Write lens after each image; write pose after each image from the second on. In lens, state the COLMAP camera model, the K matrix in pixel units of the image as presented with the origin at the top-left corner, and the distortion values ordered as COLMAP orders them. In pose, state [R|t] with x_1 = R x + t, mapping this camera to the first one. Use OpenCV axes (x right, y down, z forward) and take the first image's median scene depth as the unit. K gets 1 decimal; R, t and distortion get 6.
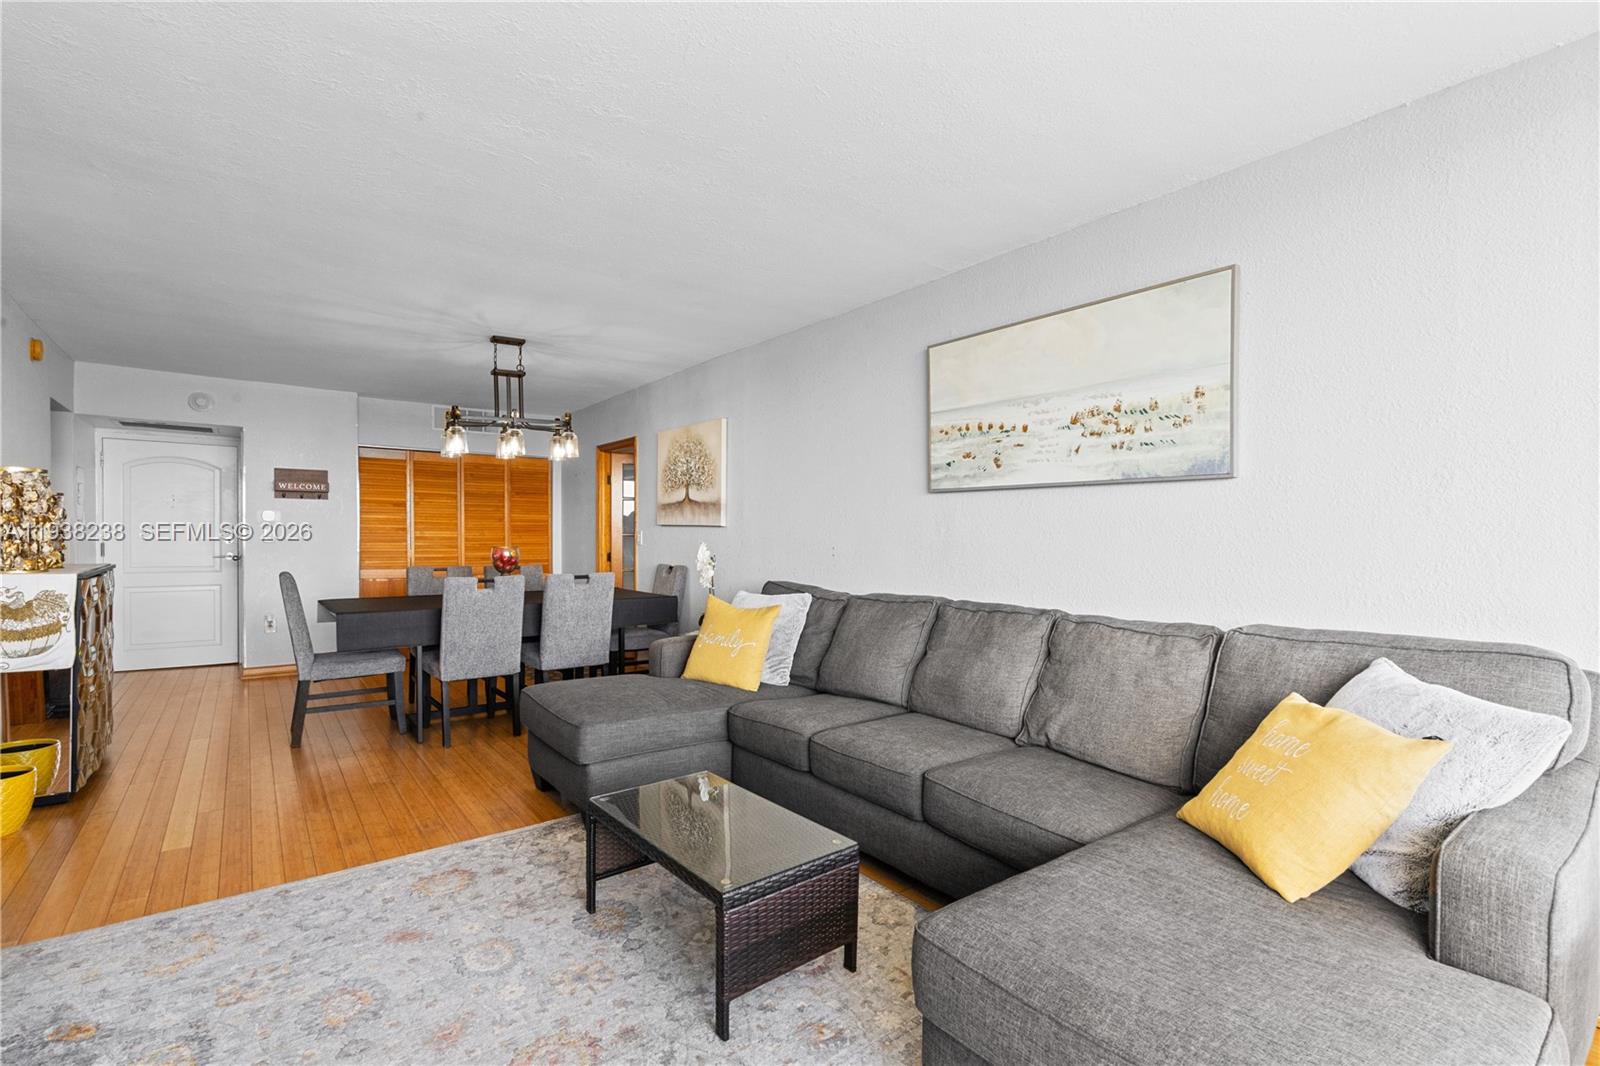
lens RADIAL K [[731.4, 0, 800.0], [0, 731.4, 533.0], [0, 0, 1]] dist [-0.002782, -0.000288]
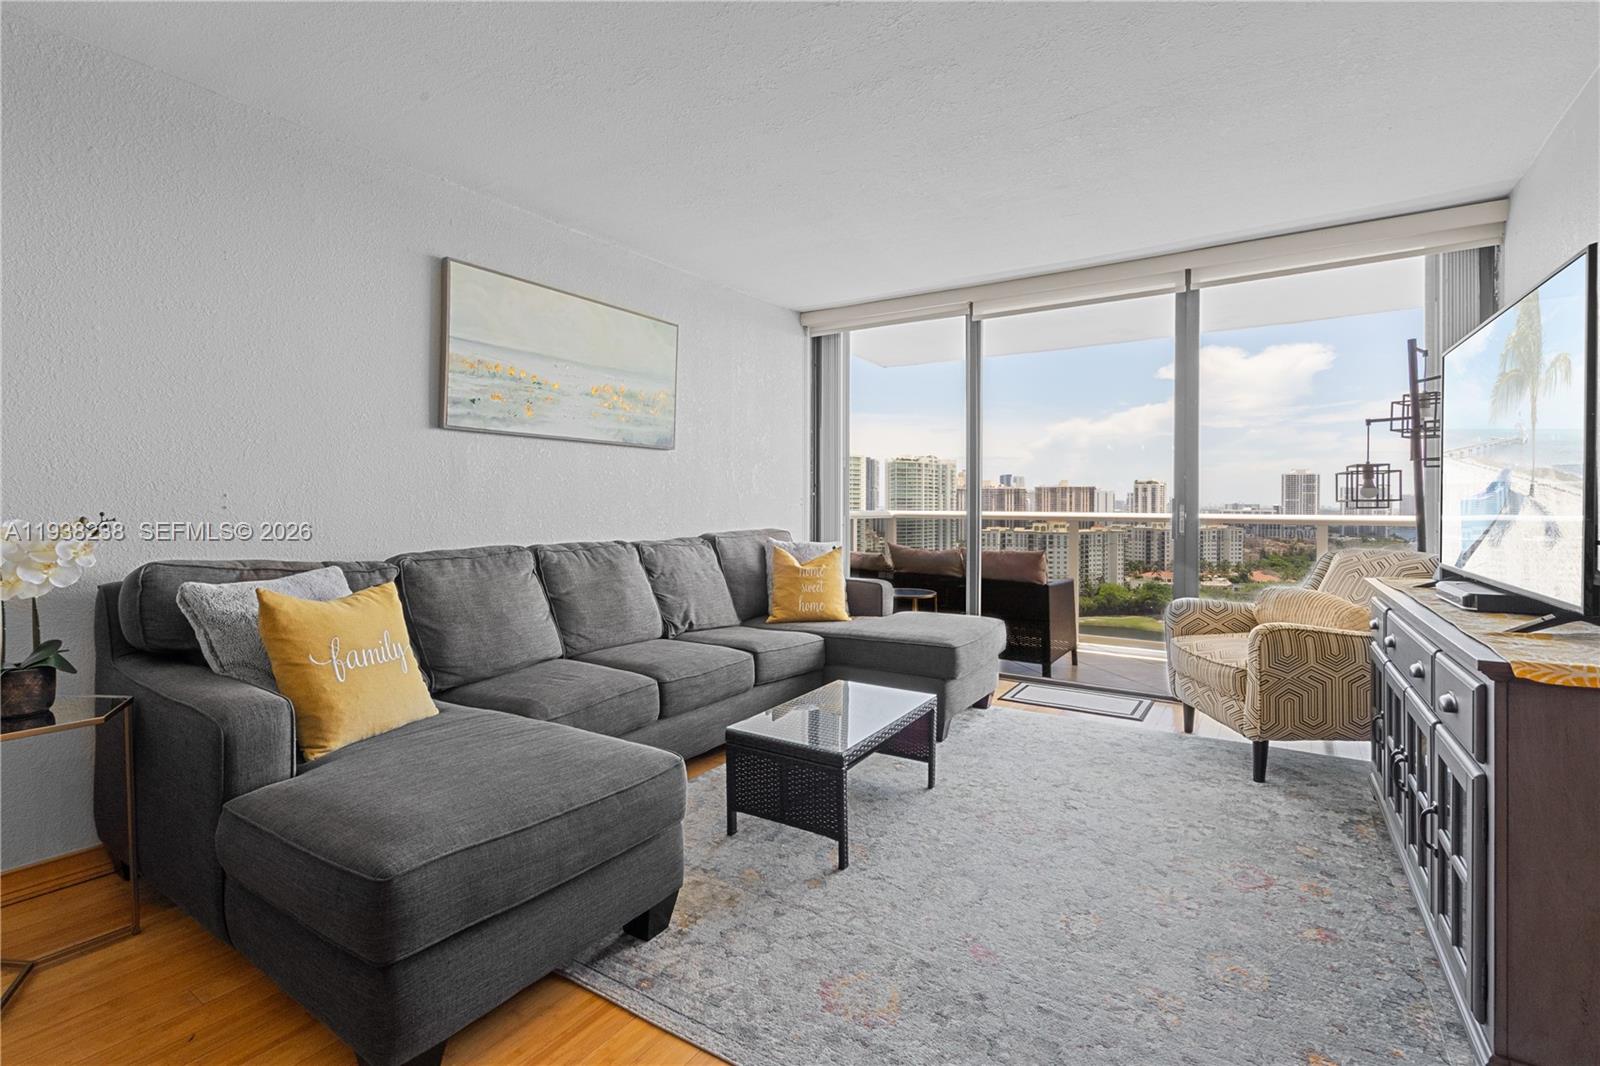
lens RADIAL K [[756.7, 0, 797.1], [0, 756.7, 502.1], [0, 0, 1]] dist [0.000574, 0.000130]
pose [[-0.342350, -0.001951, 0.939571, -0.853497], [-0.000911, 0.999998, 0.001745, 0.029754], [-0.939572, -0.000258, -0.342351, 1.000524]]
